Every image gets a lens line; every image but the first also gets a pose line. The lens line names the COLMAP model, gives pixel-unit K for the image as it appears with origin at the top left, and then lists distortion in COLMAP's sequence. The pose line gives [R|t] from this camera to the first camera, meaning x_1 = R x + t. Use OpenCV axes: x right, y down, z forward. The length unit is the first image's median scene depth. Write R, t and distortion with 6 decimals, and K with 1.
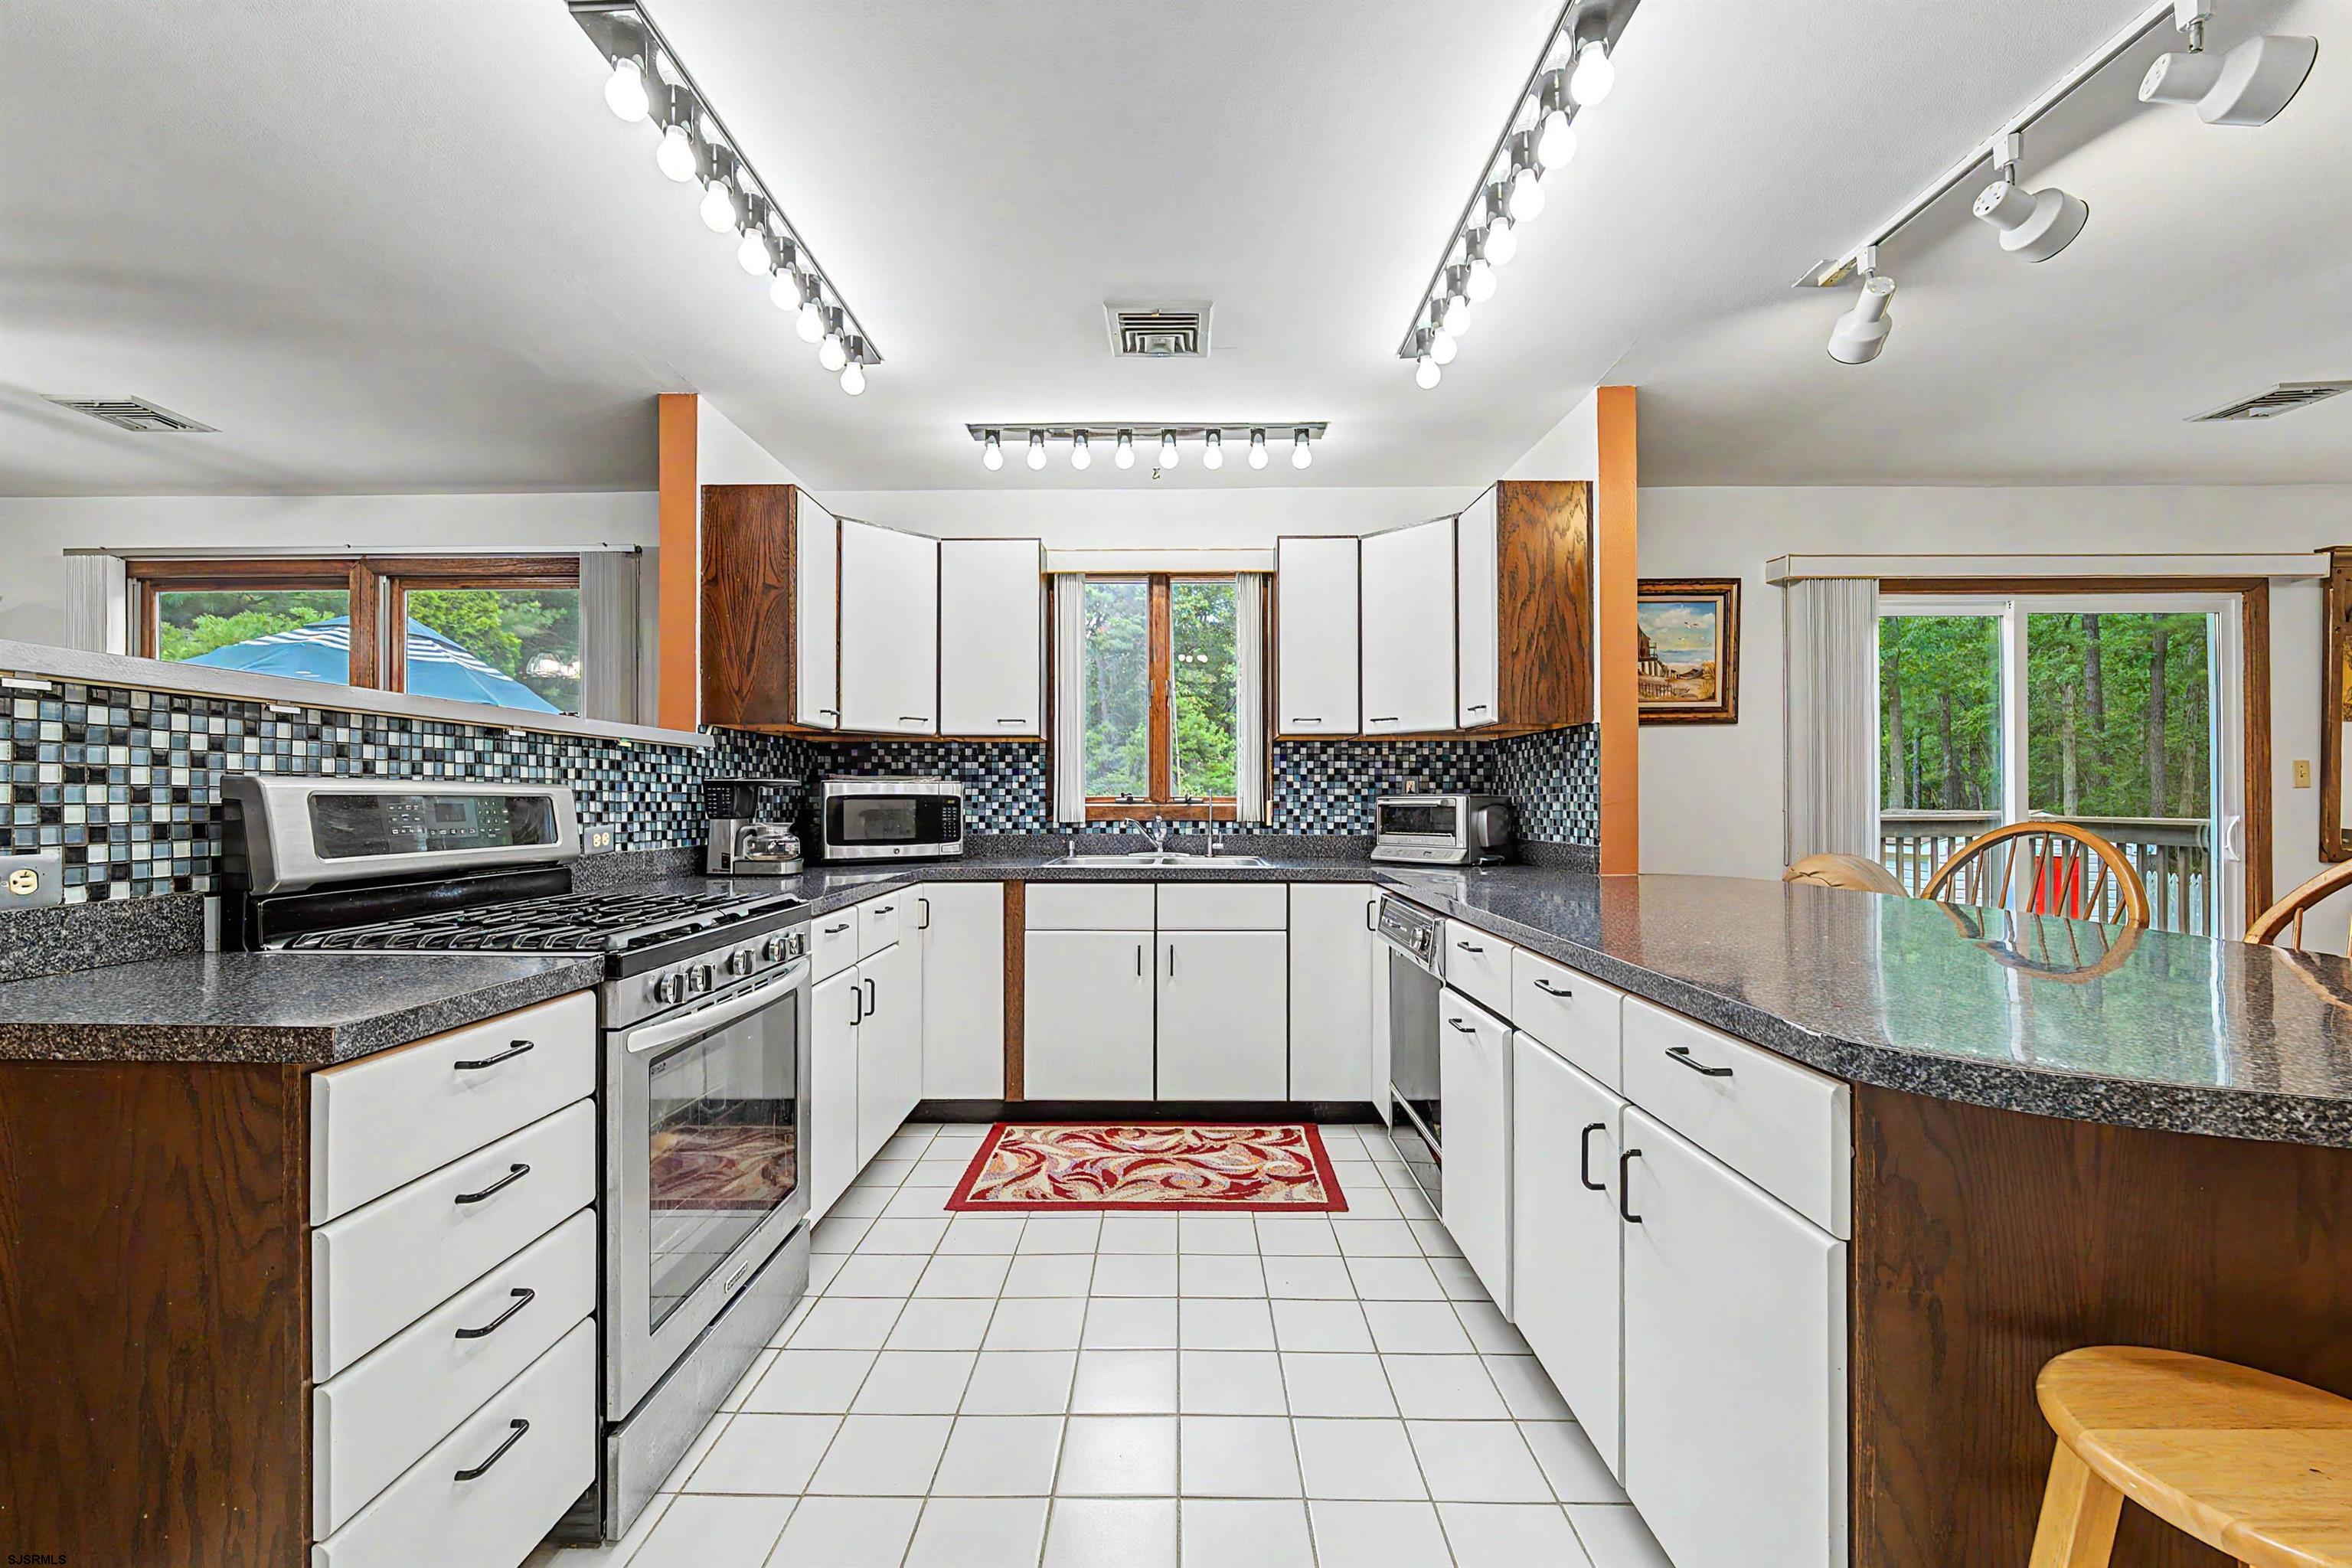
lens RADIAL K [[934.6, 0, 1162.3], [0, 934.6, 796.4], [0, 0, 1]] dist [-0.009936, 0.000249]
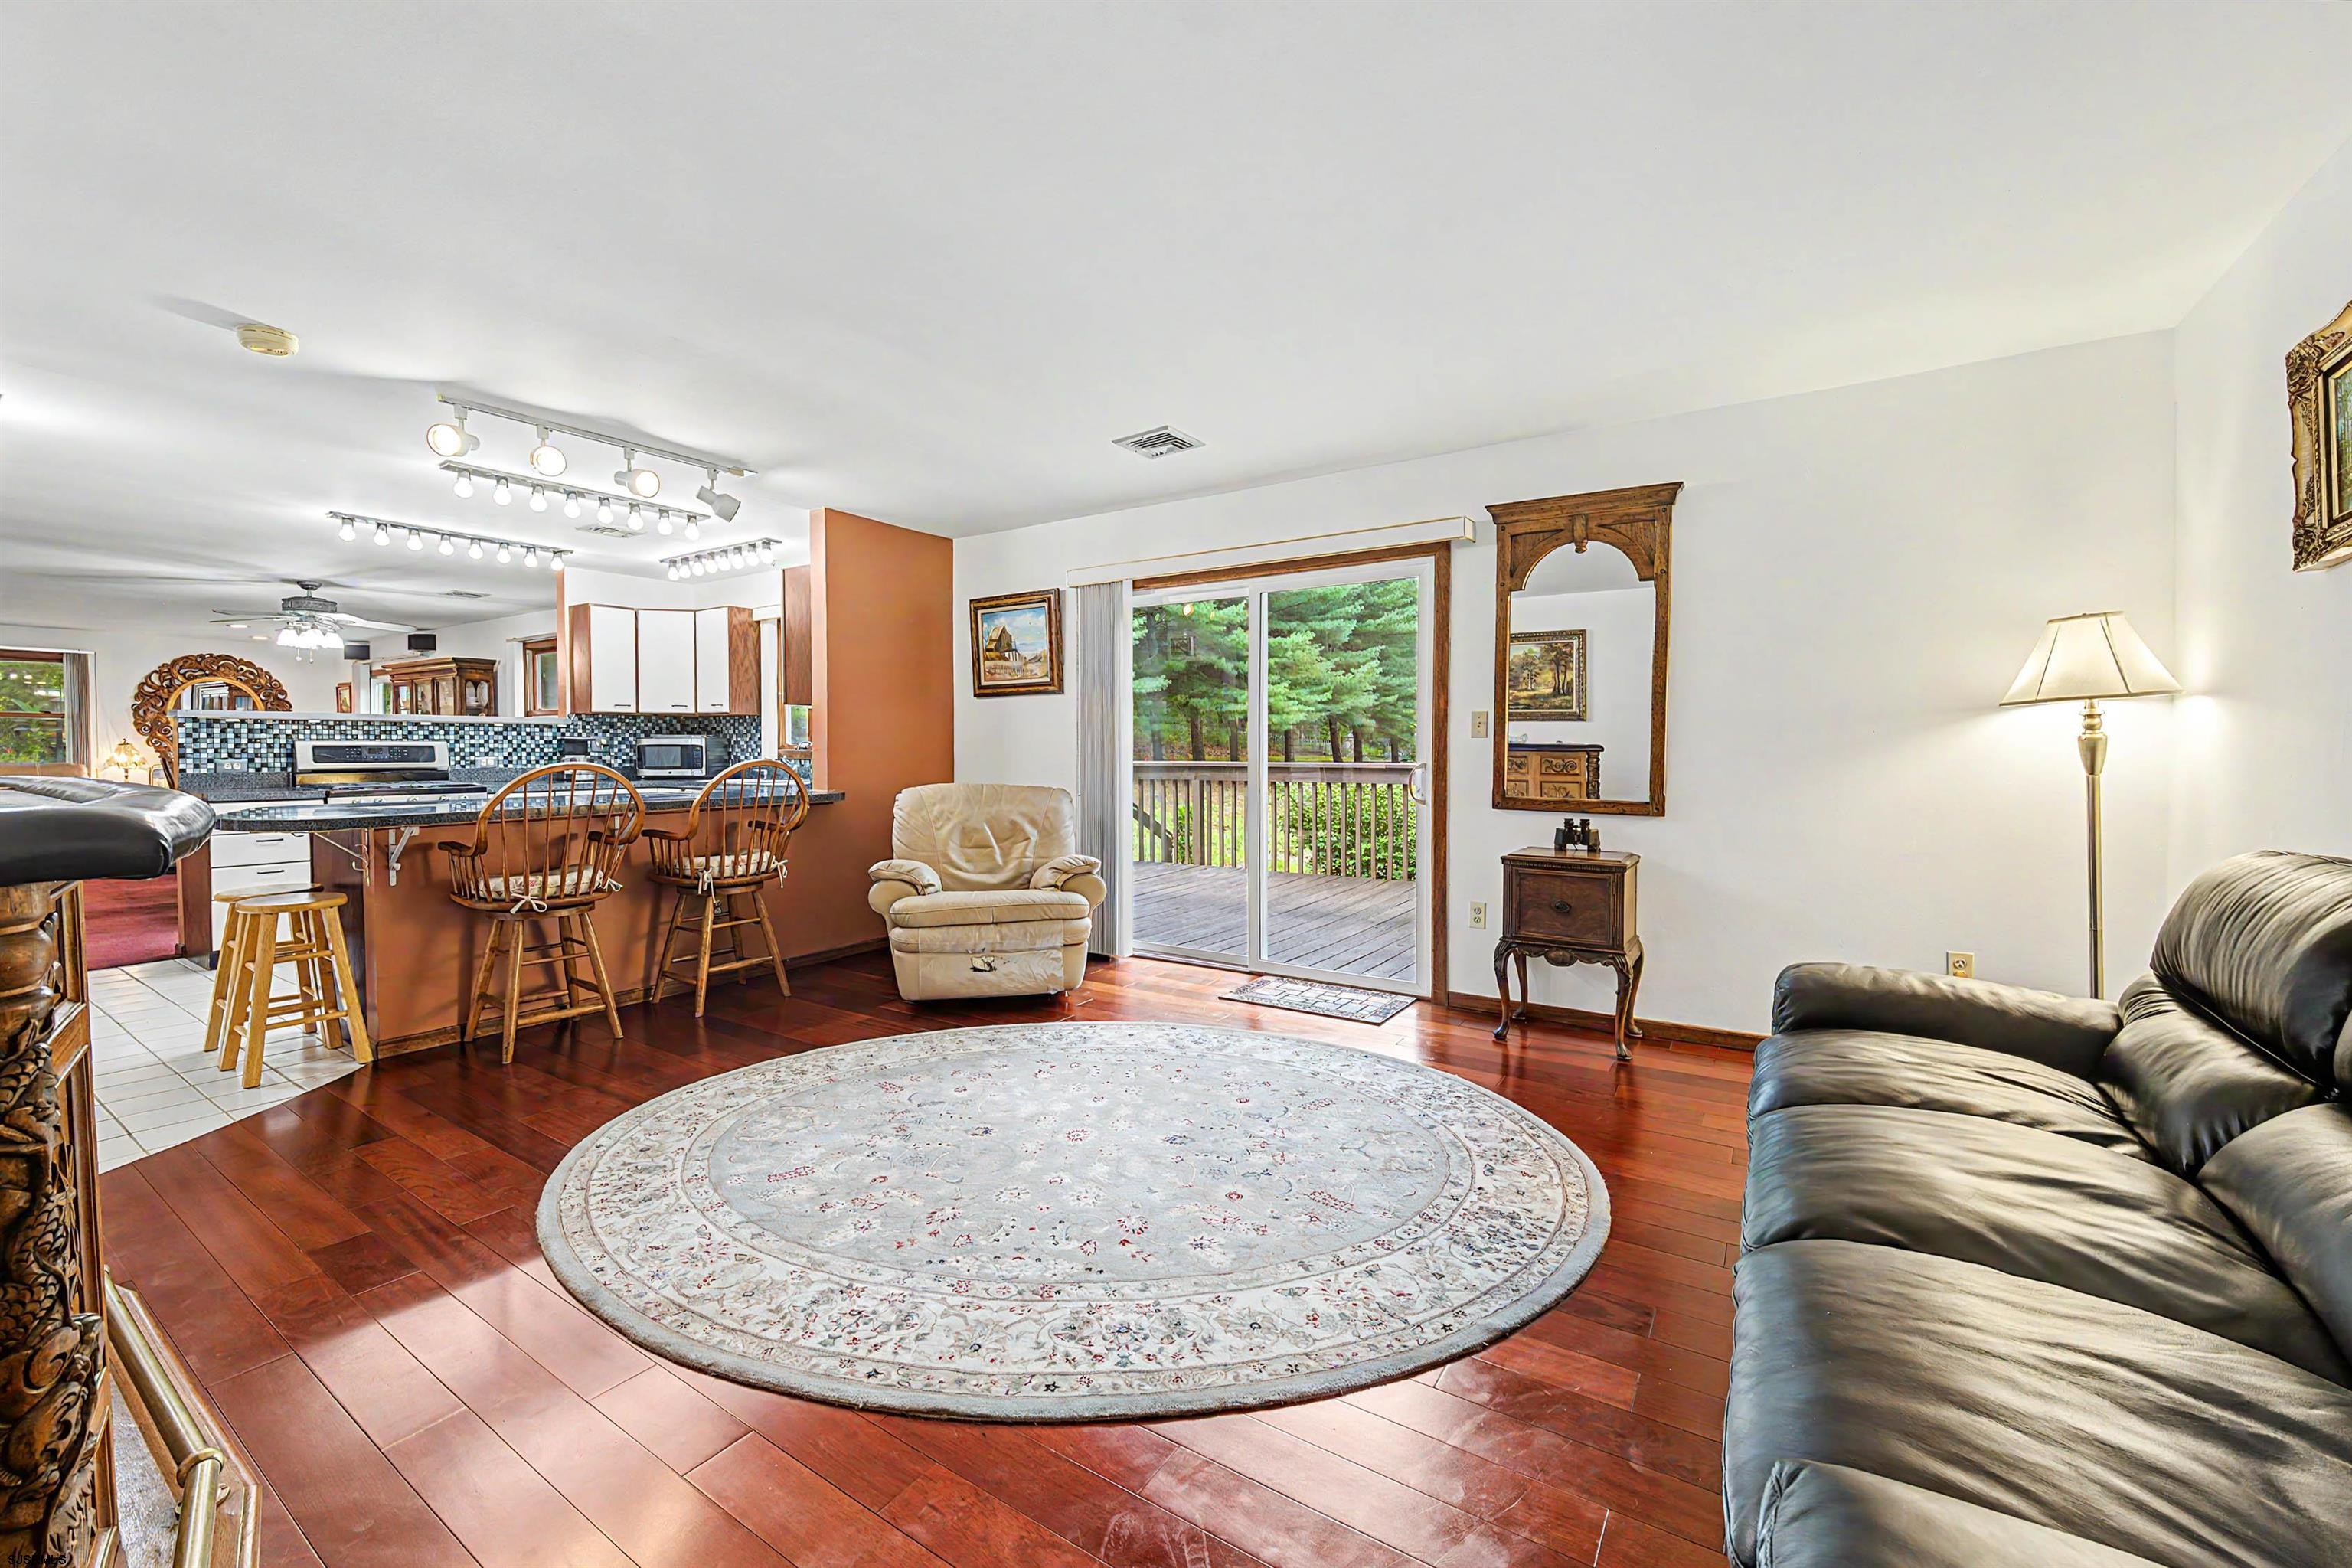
lens RADIAL K [[934.6, 0, 1172.5], [0, 934.6, 779.0], [0, 0, 1]] dist [-0.009936, 0.000249]
pose [[0.843249, 0.019936, -0.537154, 1.731759], [0.000660, 0.999273, 0.038123, -0.003139], [0.537523, -0.032502, 0.842622, -0.106985]]
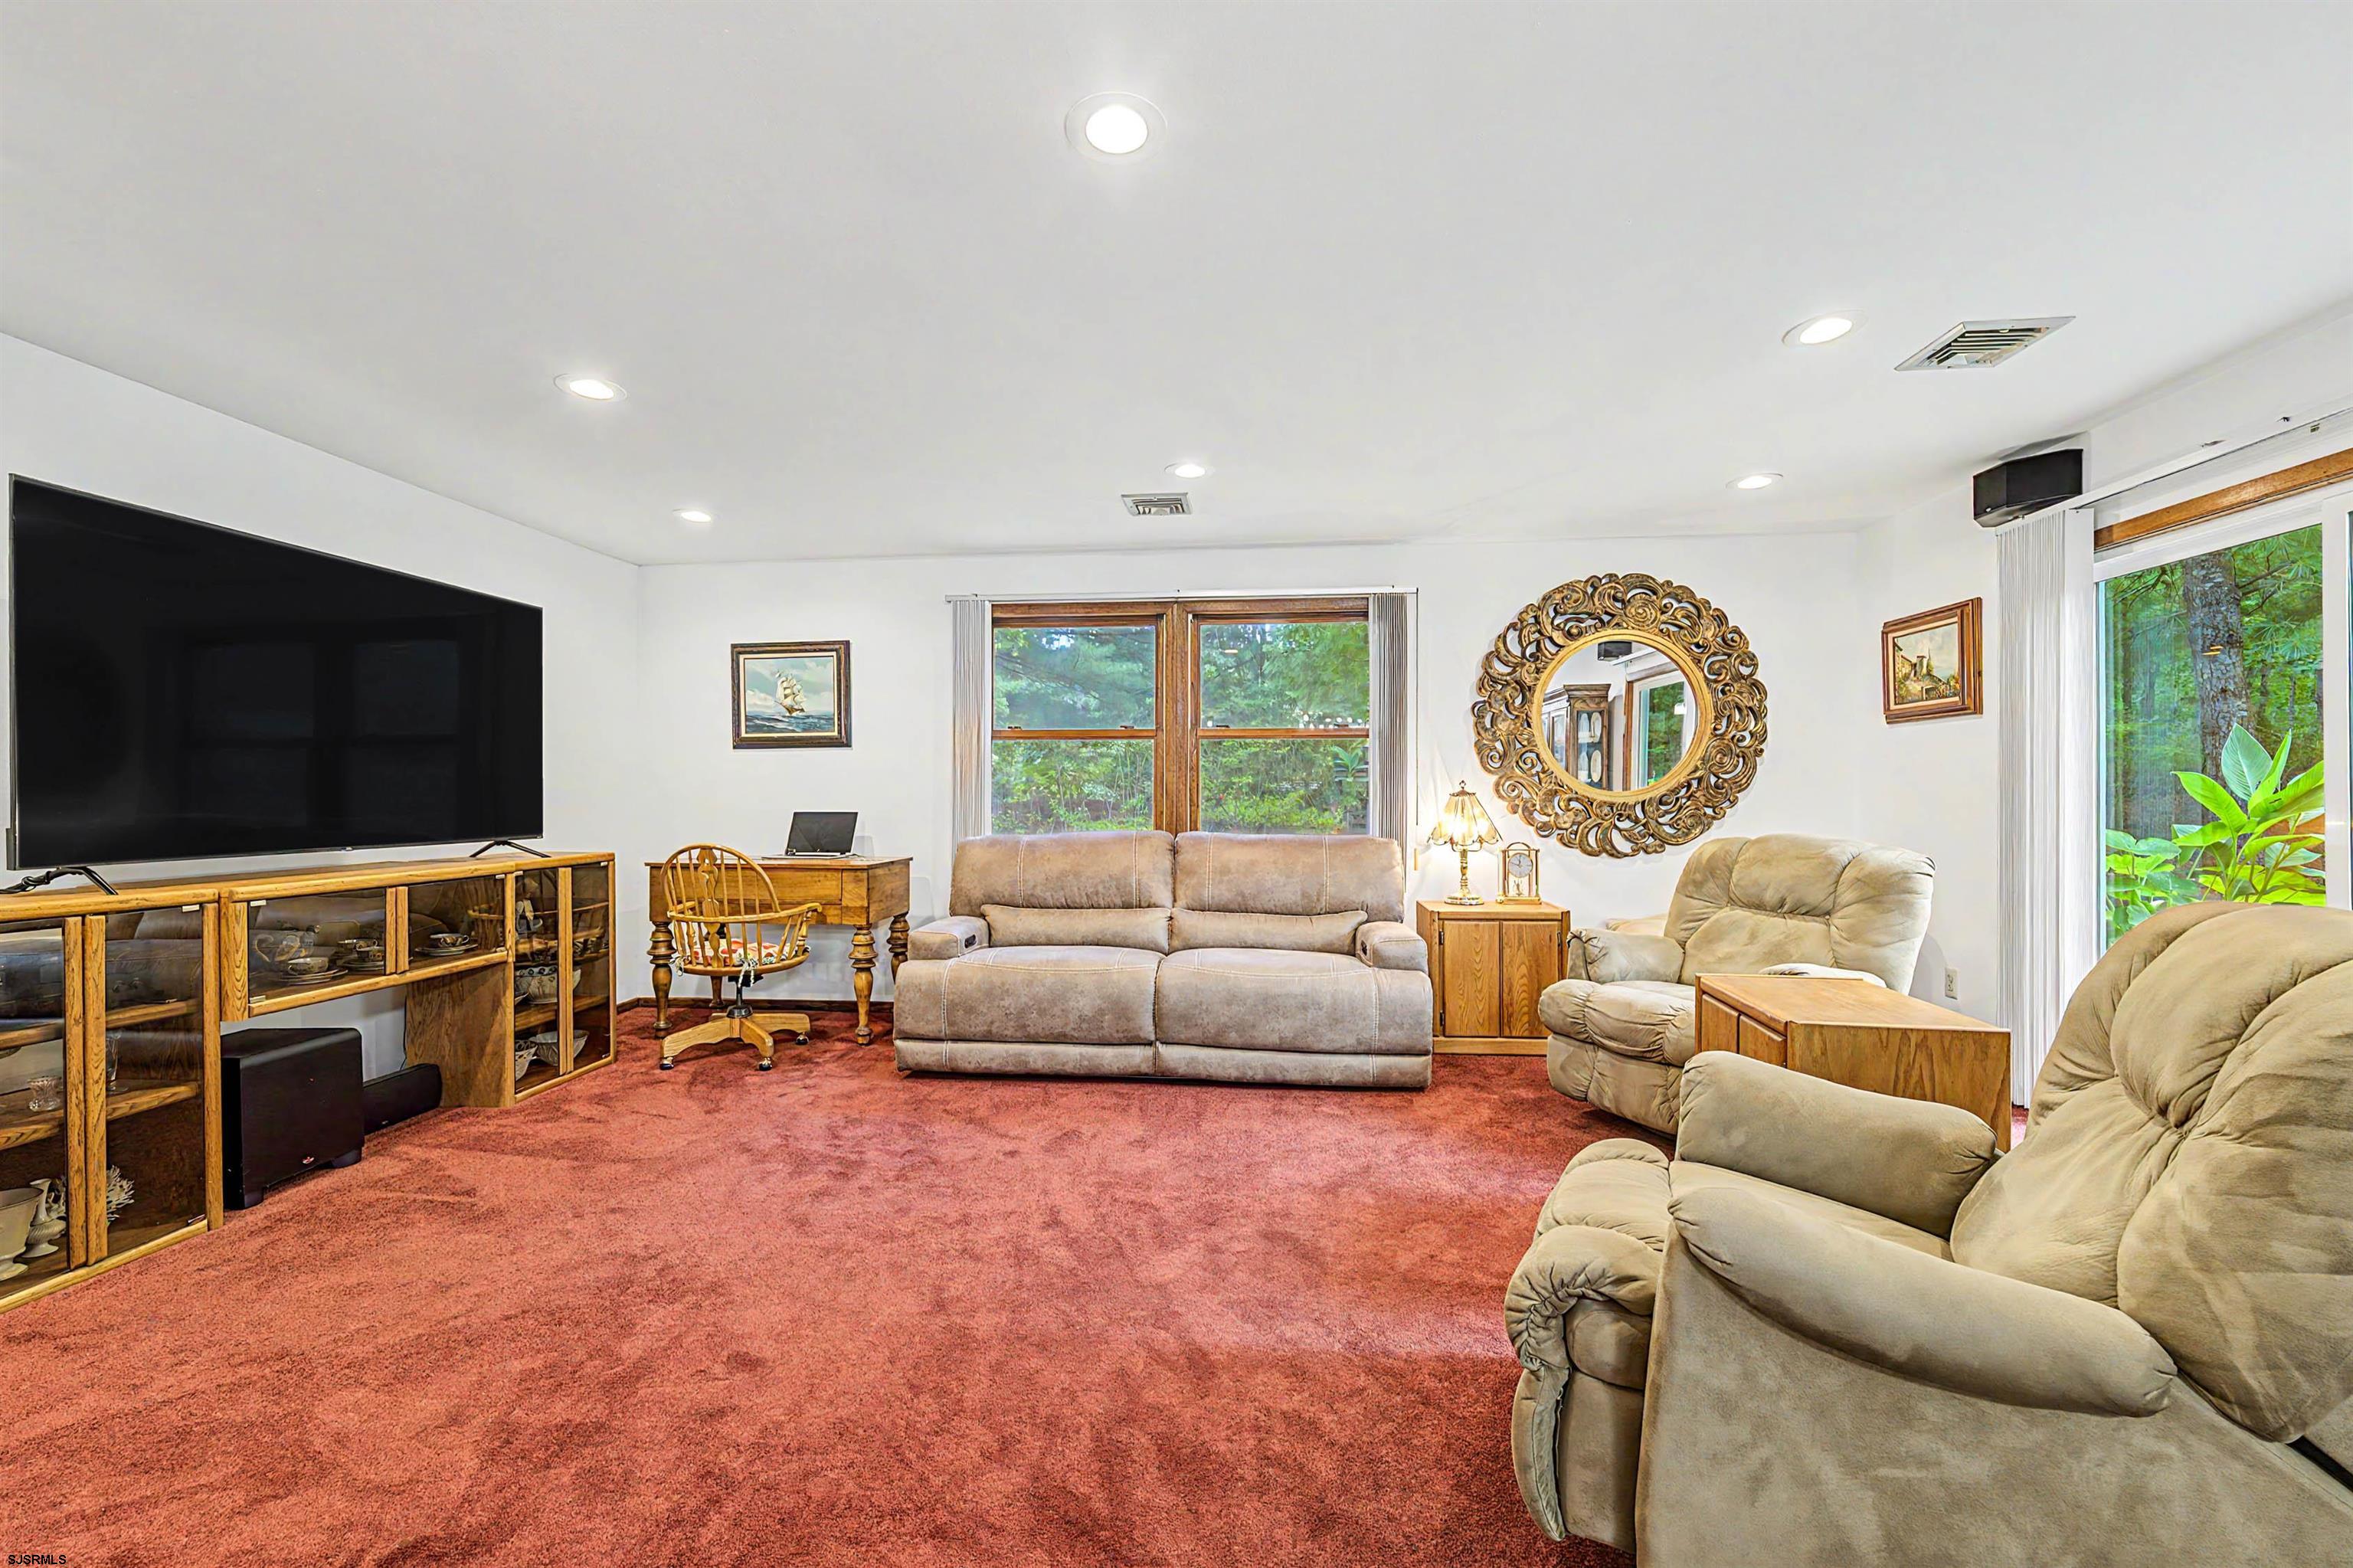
lens RADIAL K [[935.0, 0, 1177.7], [0, 935.0, 789.1], [0, 0, 1]] dist [-0.009936, 0.000249]
pose [[-0.114544, -0.002892, -0.993414, -1.514146], [0.011917, 0.999920, -0.004285, -0.010740], [0.993347, -0.012330, -0.114500, 0.364425]]
